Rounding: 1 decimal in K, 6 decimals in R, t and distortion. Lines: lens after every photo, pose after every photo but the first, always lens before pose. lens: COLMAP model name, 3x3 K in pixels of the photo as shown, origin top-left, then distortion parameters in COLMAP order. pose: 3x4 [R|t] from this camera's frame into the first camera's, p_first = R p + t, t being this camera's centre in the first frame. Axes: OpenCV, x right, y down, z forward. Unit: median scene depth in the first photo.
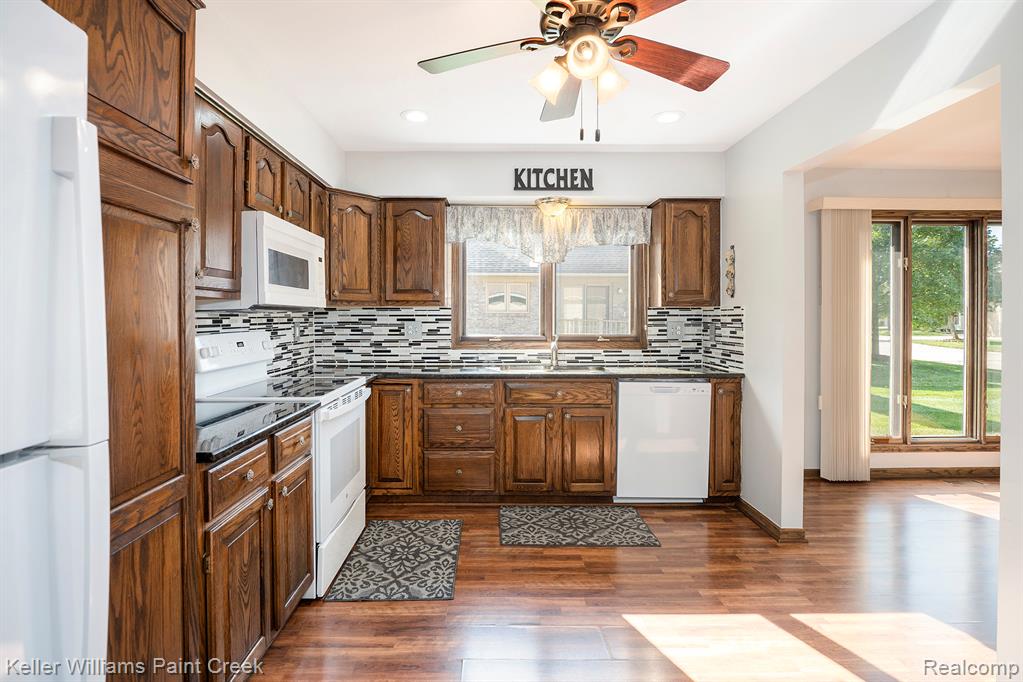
lens RADIAL K [[478.6, 0, 505.8], [0, 478.6, 321.7], [0, 0, 1]] dist [-0.003987, -0.000597]
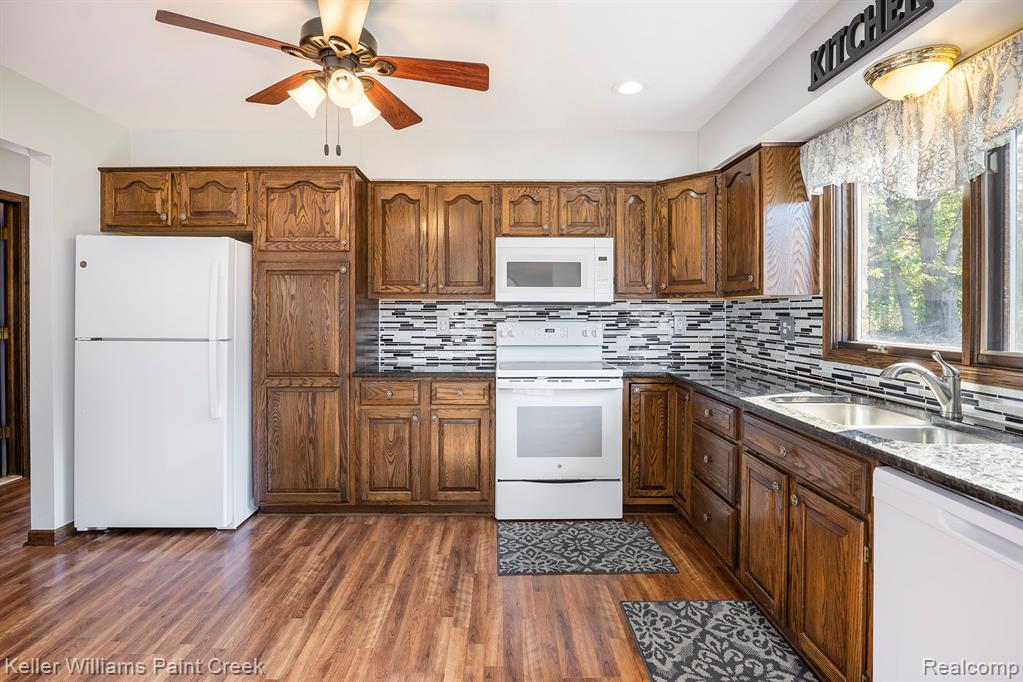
lens RADIAL K [[478.6, 0, 505.8], [0, 478.6, 321.7], [0, 0, 1]] dist [-0.003987, -0.000597]
pose [[0.022061, 0.021029, -0.999535, 0.661891], [-0.011433, 0.999719, 0.020780, -0.003887], [0.999691, 0.010969, 0.022295, 0.693209]]
